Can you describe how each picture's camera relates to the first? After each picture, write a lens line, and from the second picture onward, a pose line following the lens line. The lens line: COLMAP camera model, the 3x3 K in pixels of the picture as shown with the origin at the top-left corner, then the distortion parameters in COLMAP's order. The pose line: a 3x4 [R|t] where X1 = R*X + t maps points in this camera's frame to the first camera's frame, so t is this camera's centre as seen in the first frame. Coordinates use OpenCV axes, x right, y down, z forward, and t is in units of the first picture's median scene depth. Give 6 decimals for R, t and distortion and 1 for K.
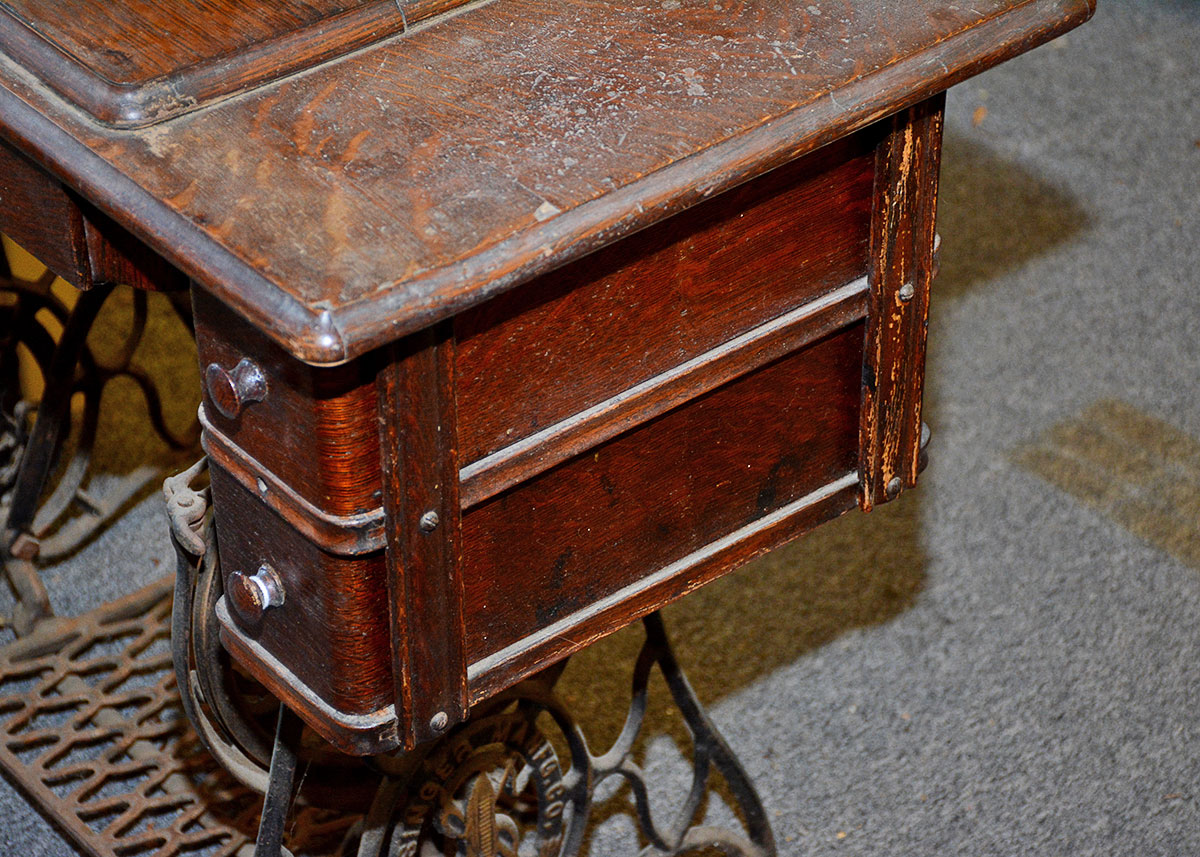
lens RADIAL K [[3042.7, 0, 587.2], [0, 3042.7, 429.3], [0, 0, 1]] dist [0.532584, 0.931591]
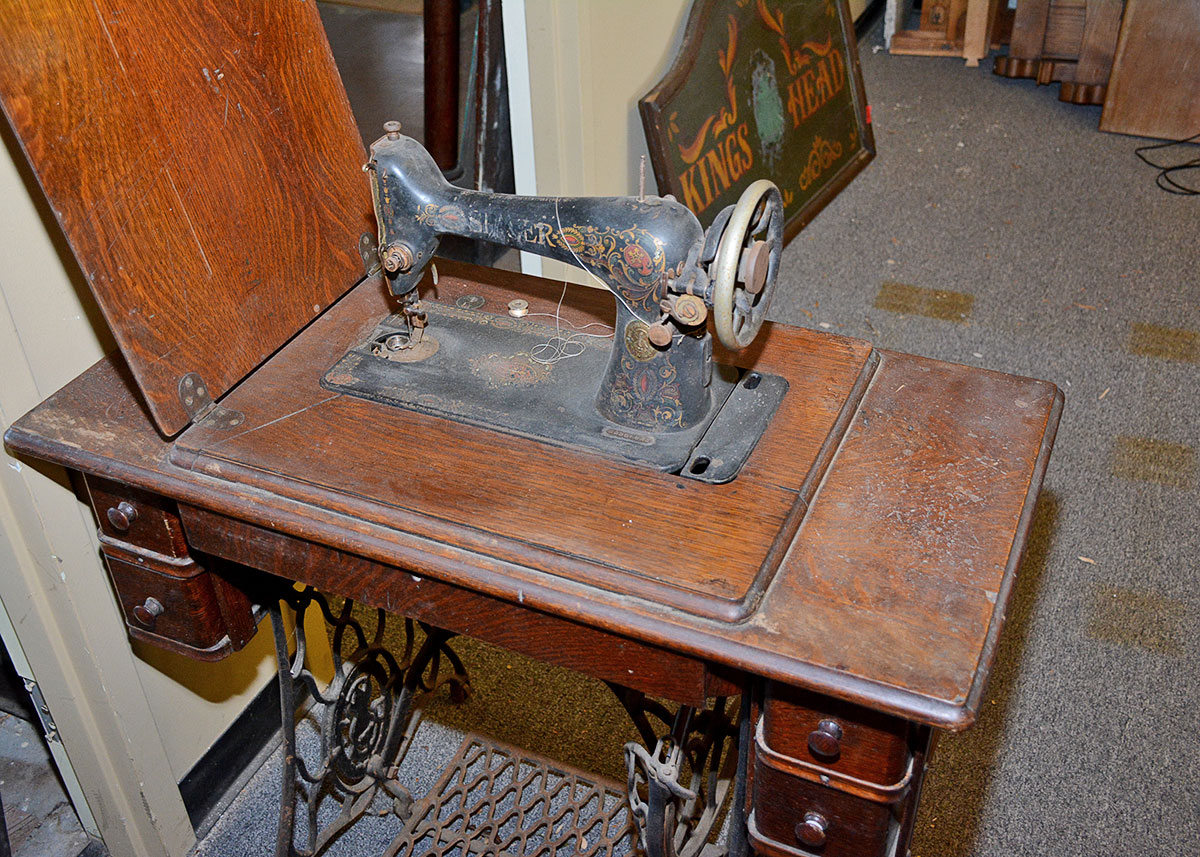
lens RADIAL K [[1259.1, 0, 600.0], [0, 1259.1, 428.5], [0, 0, 1]] dist [-0.044103, 0.009652]
pose [[0.895777, -0.278690, 0.346288, -0.405105], [0.282042, 0.958491, 0.041801, -0.236217], [-0.343563, 0.060223, 0.937197, 0.332285]]
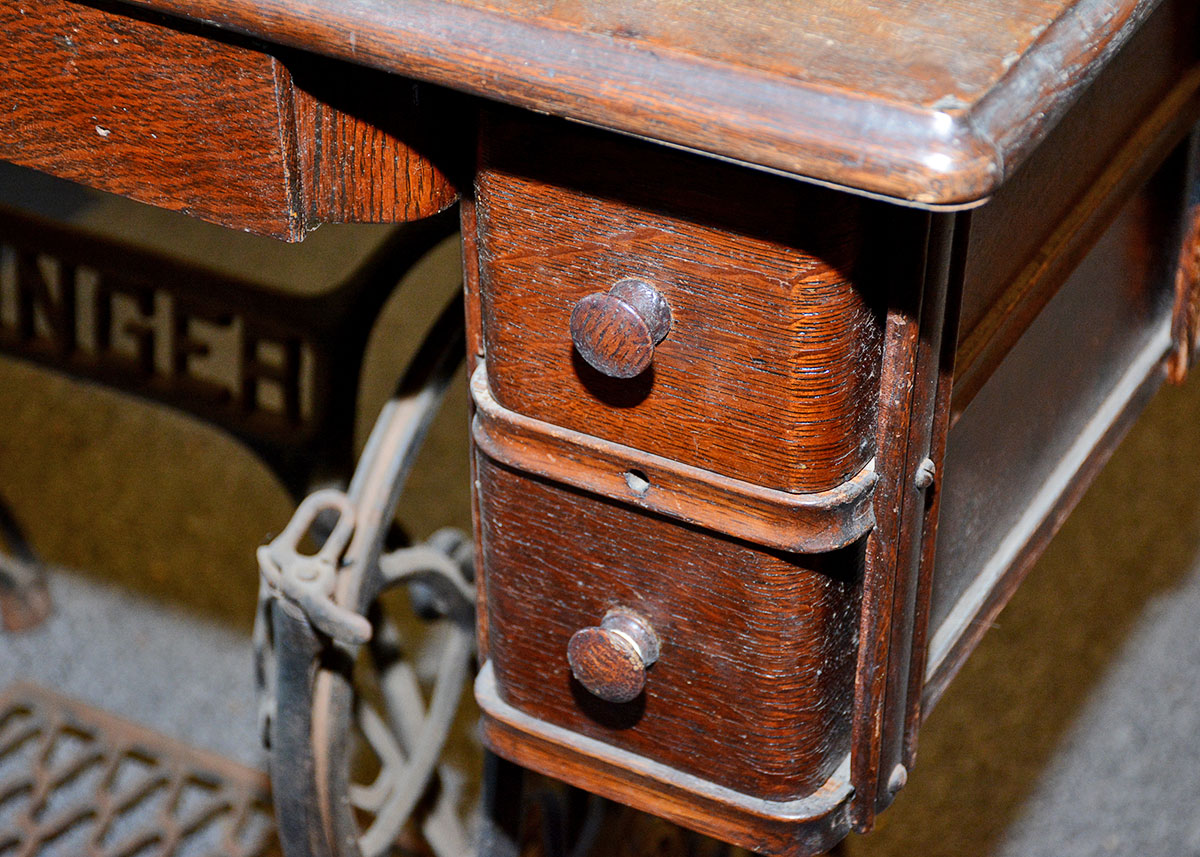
lens RADIAL K [[2524.9, 0, 600.0], [0, 2524.9, 428.5], [0, 0, 1]] dist [0.332346, 0.094173]
pose [[0.924656, -0.211872, 0.316419, -0.268047], [0.219781, 0.975488, 0.010927, -0.000203], [-0.310978, 0.059439, 0.948557, 0.480696]]
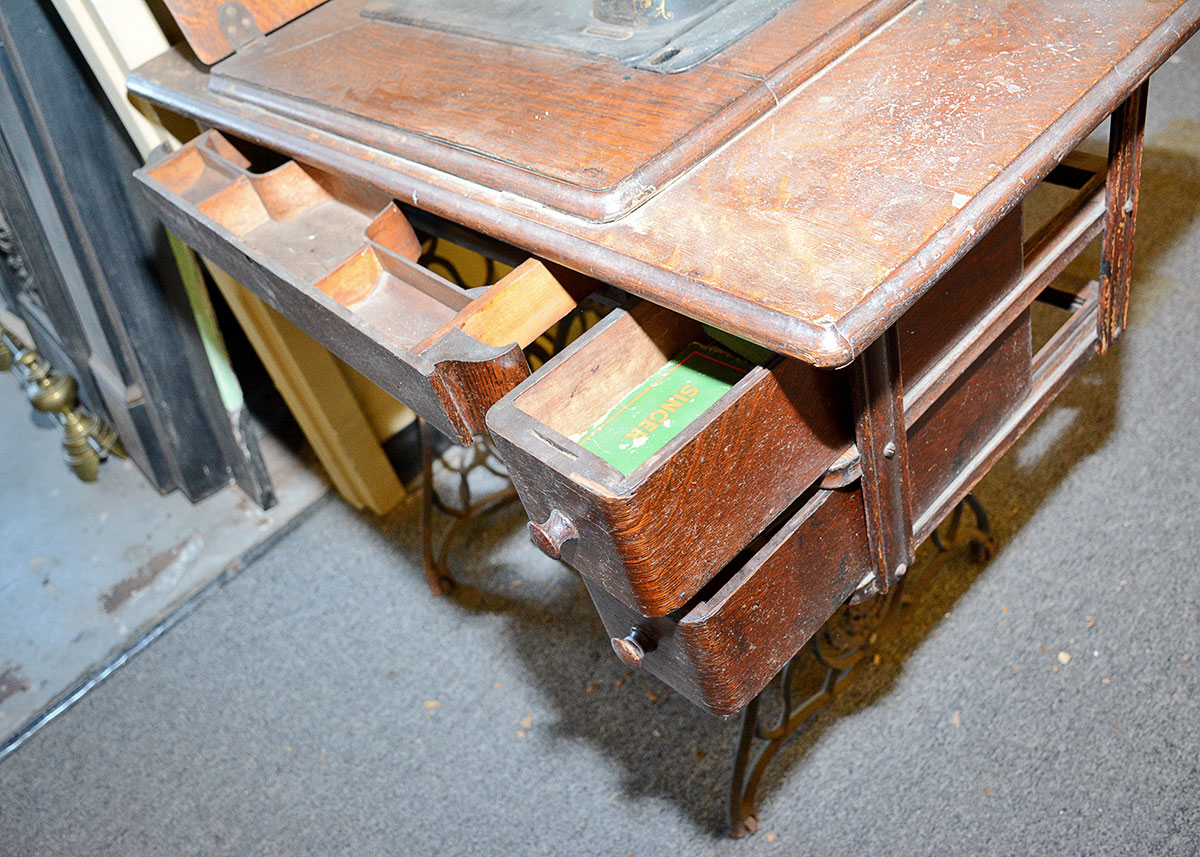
lens RADIAL K [[1061.6, 0, 600.0], [0, 1061.6, 428.5], [0, 0, 1]] dist [-0.151944, 0.146720]
pose [[0.967127, -0.229203, -0.110144, -0.115546], [0.239528, 0.966530, 0.091899, -0.049597], [0.085394, -0.115261, 0.989658, 0.499099]]
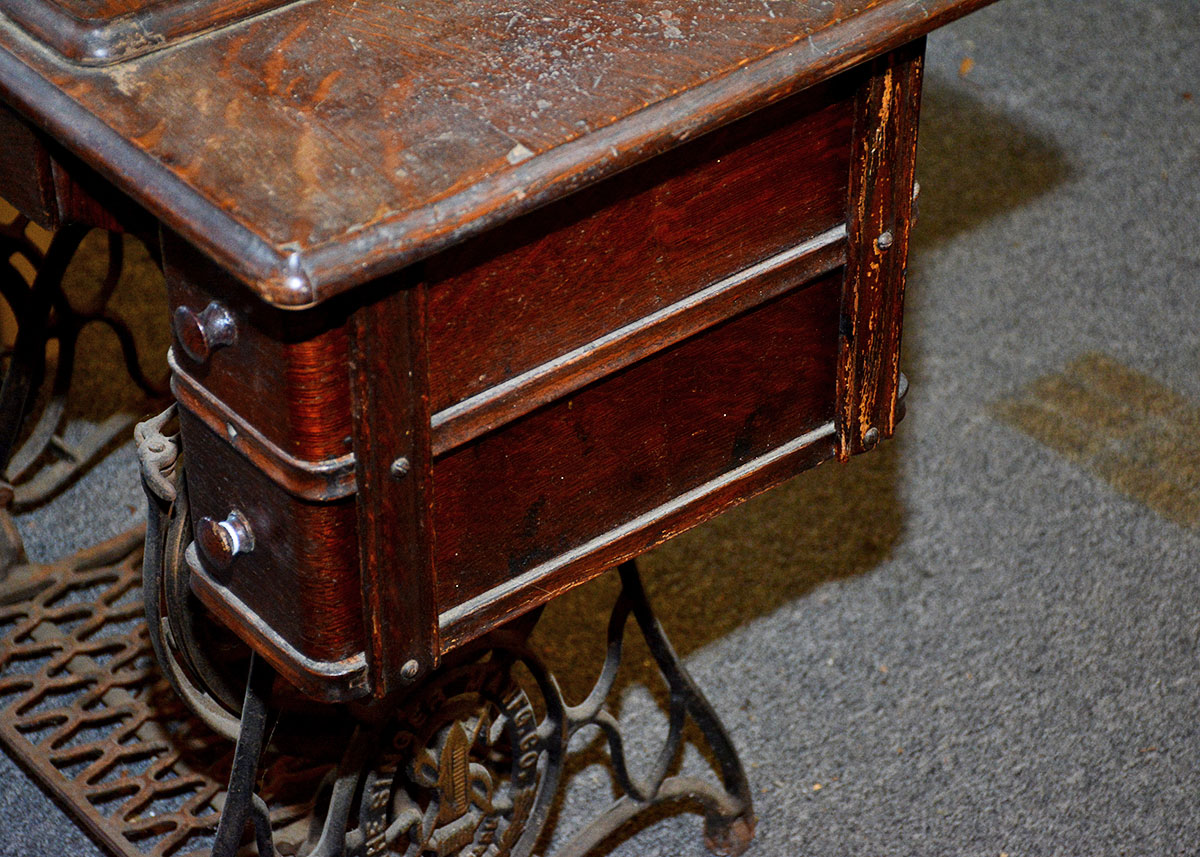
lens RADIAL K [[3042.7, 0, 587.2], [0, 3042.7, 429.3], [0, 0, 1]] dist [0.532584, 0.931591]
pose [[0.999970, 0.007159, 0.003103, 0.005491], [-0.007203, 0.999870, 0.014452, 0.002775], [-0.002999, -0.014474, 0.999891, 0.008585]]
